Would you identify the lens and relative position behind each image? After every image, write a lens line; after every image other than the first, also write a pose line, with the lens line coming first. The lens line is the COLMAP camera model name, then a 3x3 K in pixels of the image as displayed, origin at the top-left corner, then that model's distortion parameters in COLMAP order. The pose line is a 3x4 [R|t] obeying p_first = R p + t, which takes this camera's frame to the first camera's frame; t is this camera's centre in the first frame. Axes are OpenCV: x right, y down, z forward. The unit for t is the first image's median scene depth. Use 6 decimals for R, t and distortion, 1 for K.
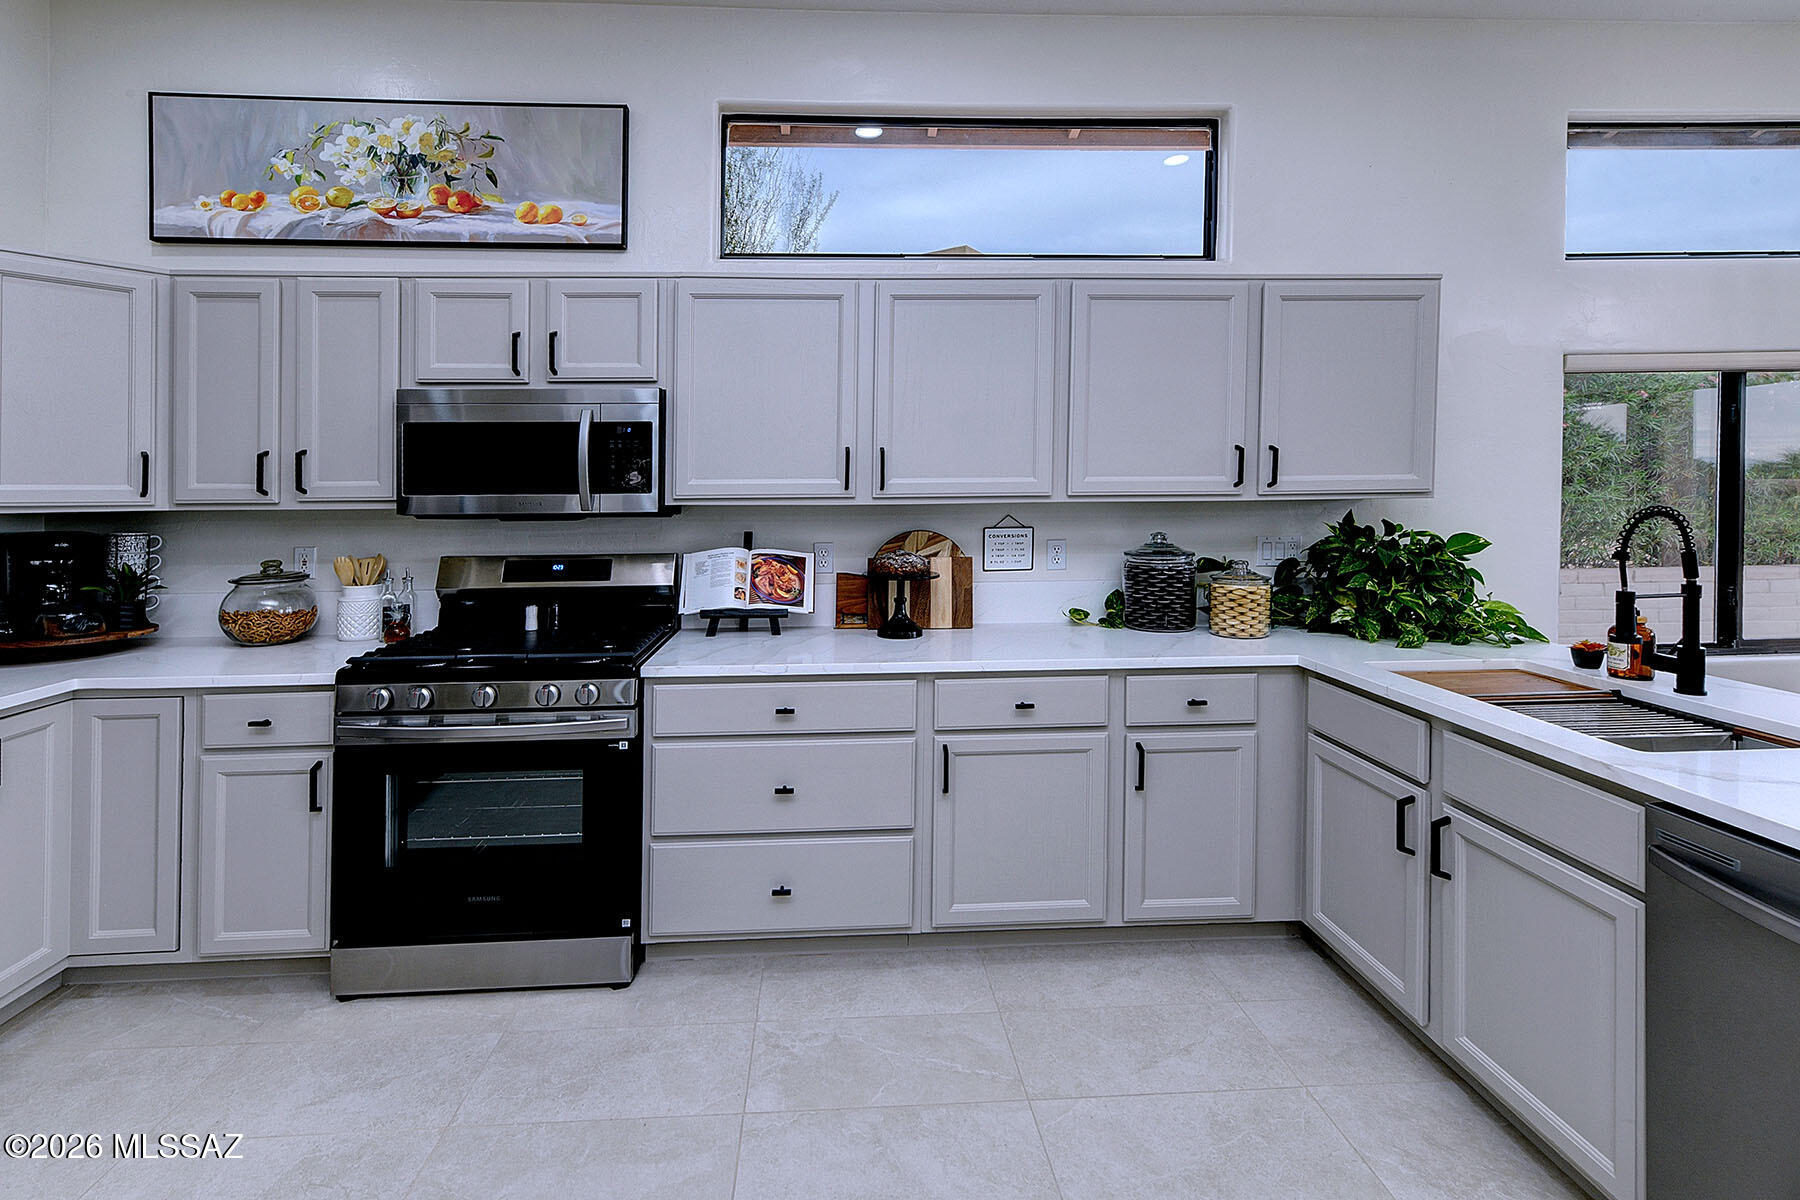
lens RADIAL K [[792.8, 0, 874.0], [0, 792.8, 506.4], [0, 0, 1]] dist [0.001445, -0.004275]
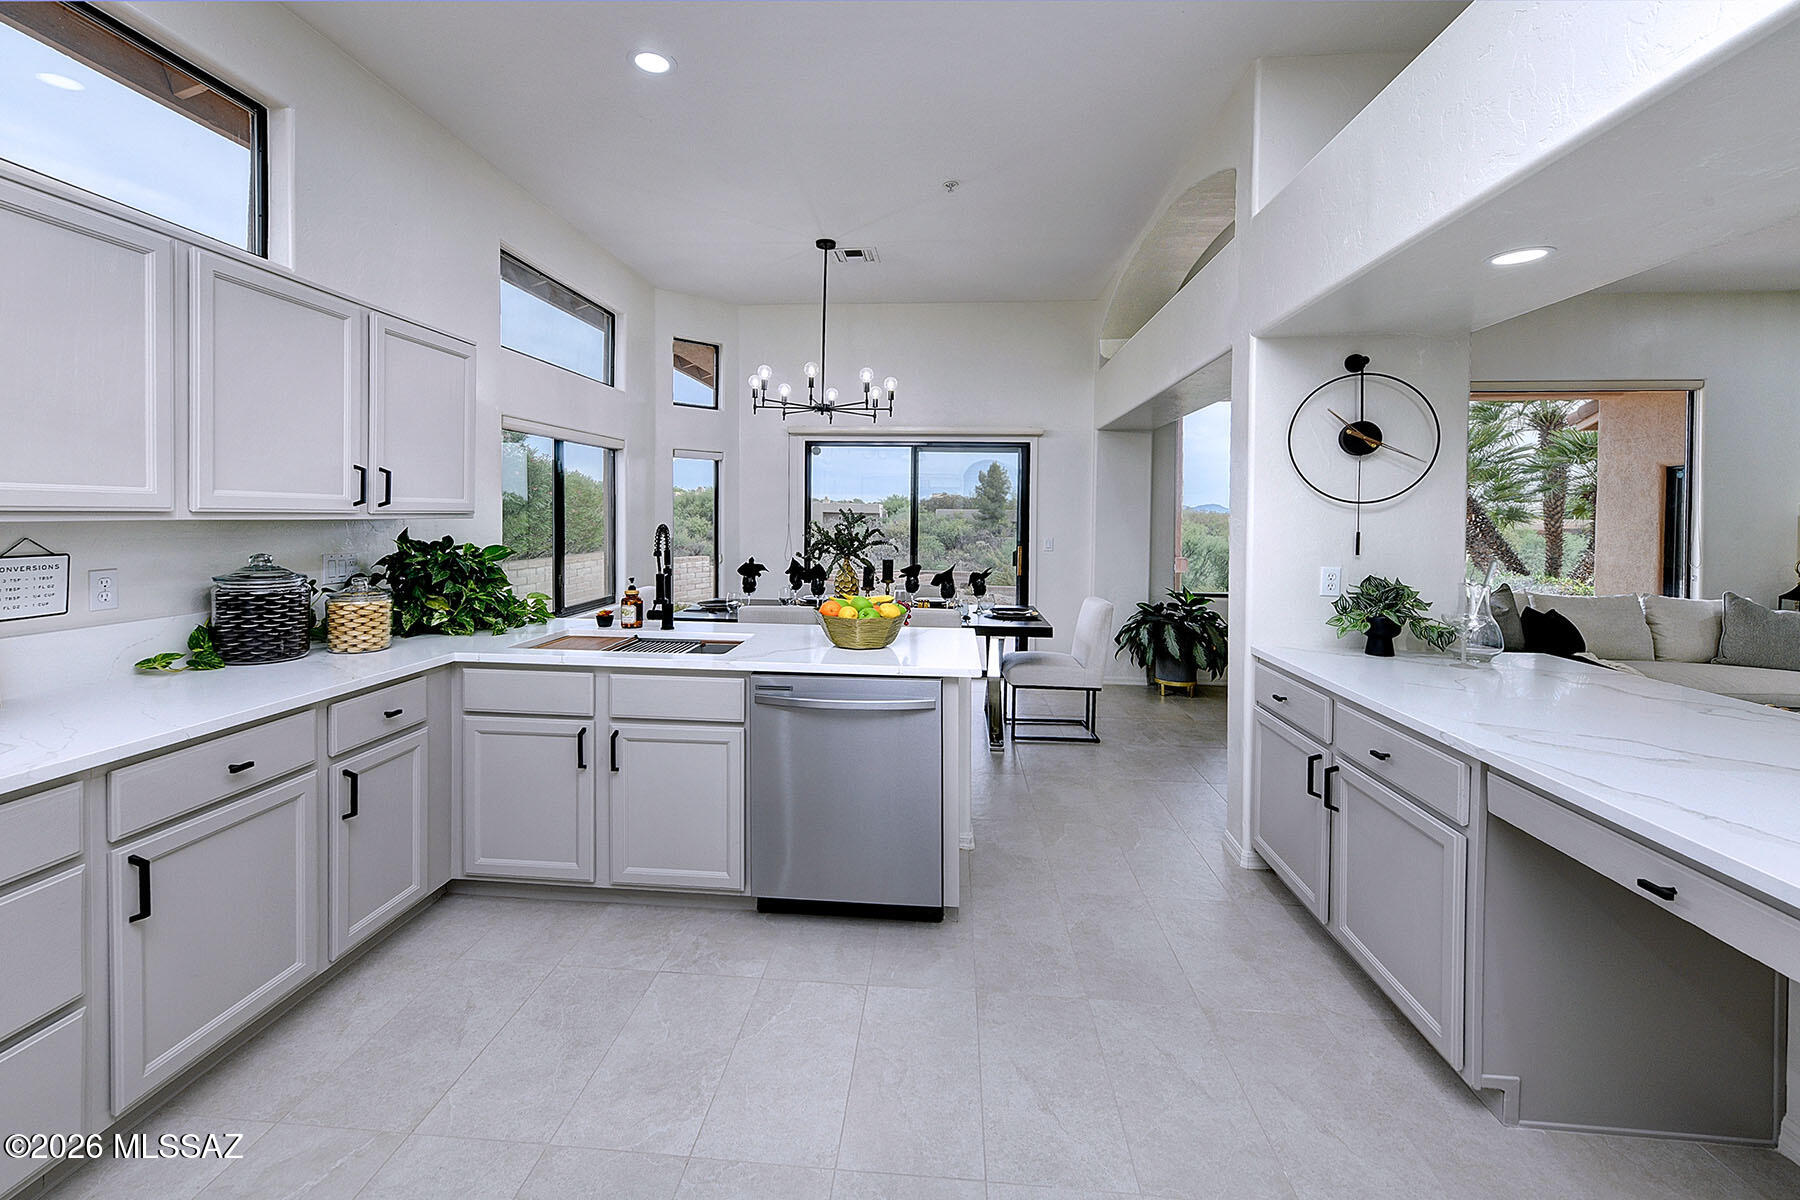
lens RADIAL K [[792.8, 0, 829.7], [0, 792.8, 543.7], [0, 0, 1]] dist [0.001445, -0.004275]
pose [[0.172185, -0.023694, 0.984780, -0.456166], [0.002140, 0.999717, 0.023680, 0.001289], [-0.985062, -0.001970, 0.172187, 0.226206]]
